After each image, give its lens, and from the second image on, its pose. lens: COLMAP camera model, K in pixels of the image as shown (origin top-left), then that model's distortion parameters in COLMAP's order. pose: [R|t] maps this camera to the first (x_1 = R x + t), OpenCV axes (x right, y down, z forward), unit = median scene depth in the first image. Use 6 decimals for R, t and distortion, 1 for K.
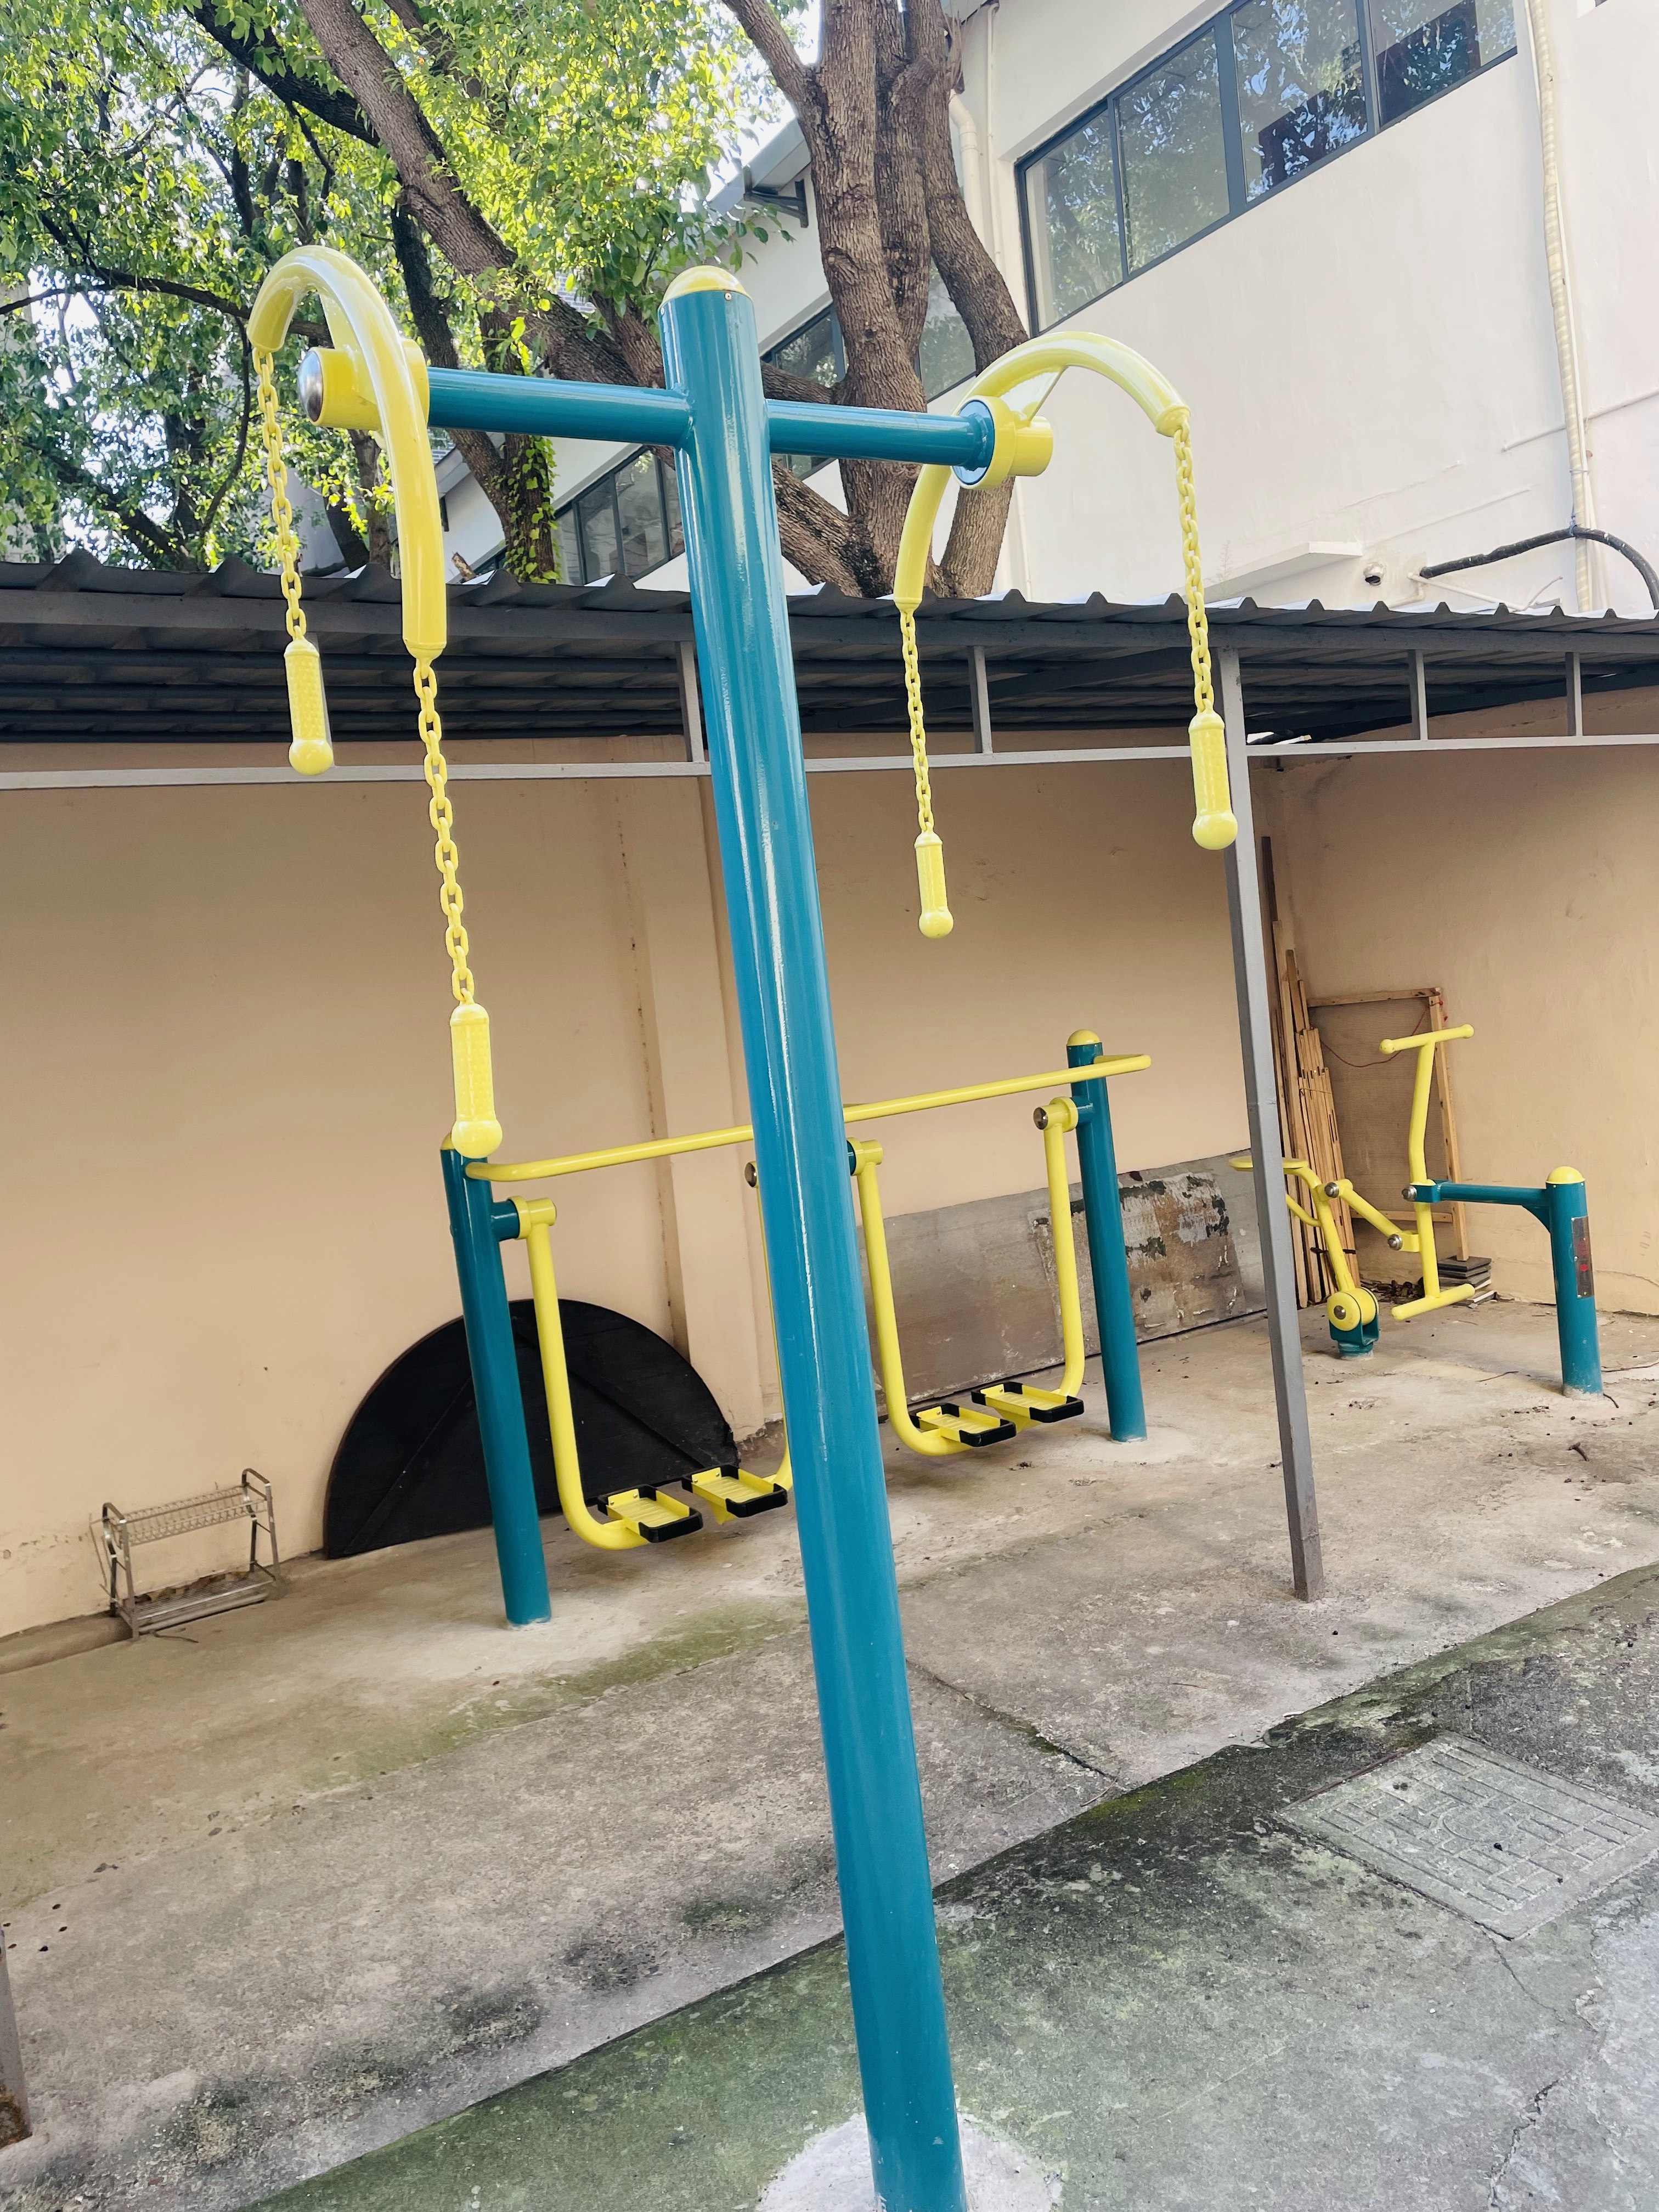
lens RADIAL K [[1647.4, 0, 751.1], [0, 1647.4, 1078.9], [0, 0, 1]] dist [0.081957, -0.093716]
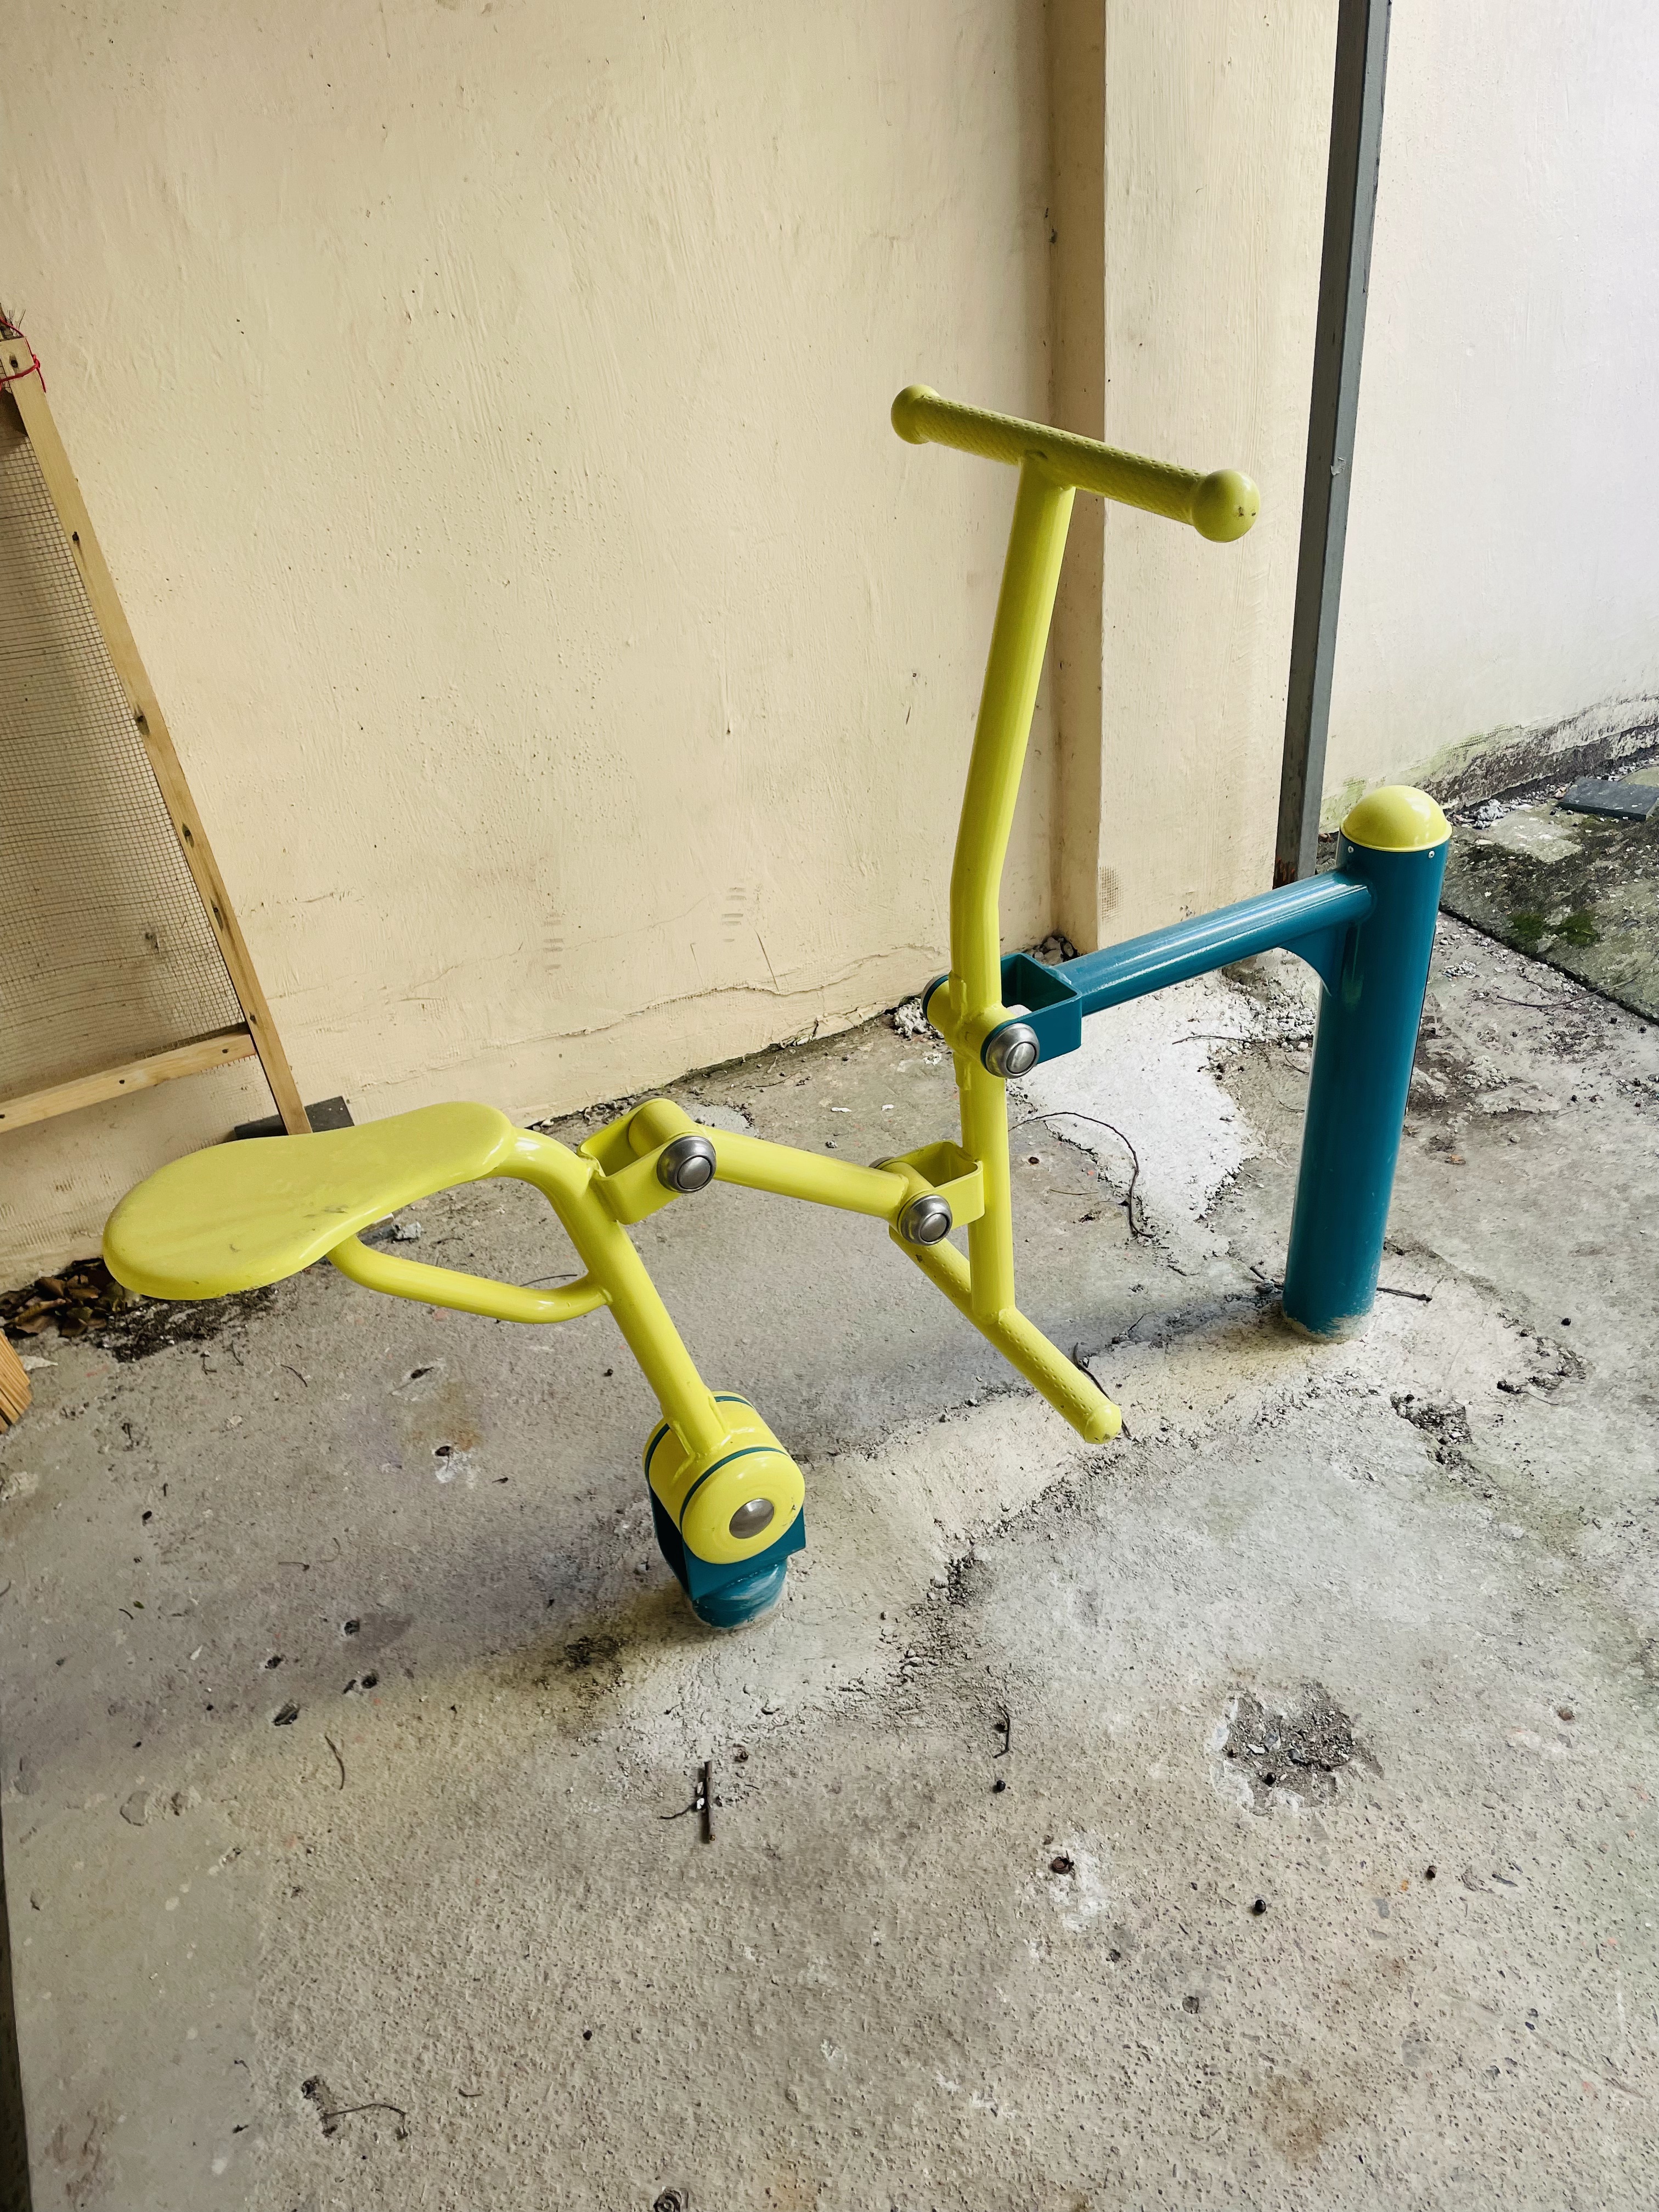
lens RADIAL K [[1647.4, 0, 751.1], [0, 1647.4, 1078.9], [0, 0, 1]] dist [0.081957, -0.093716]
pose [[0.043430, -0.463880, 0.884833, 0.155714], [0.133013, 0.880469, 0.455063, -0.064683], [-0.990162, 0.097930, 0.099941, 1.080532]]
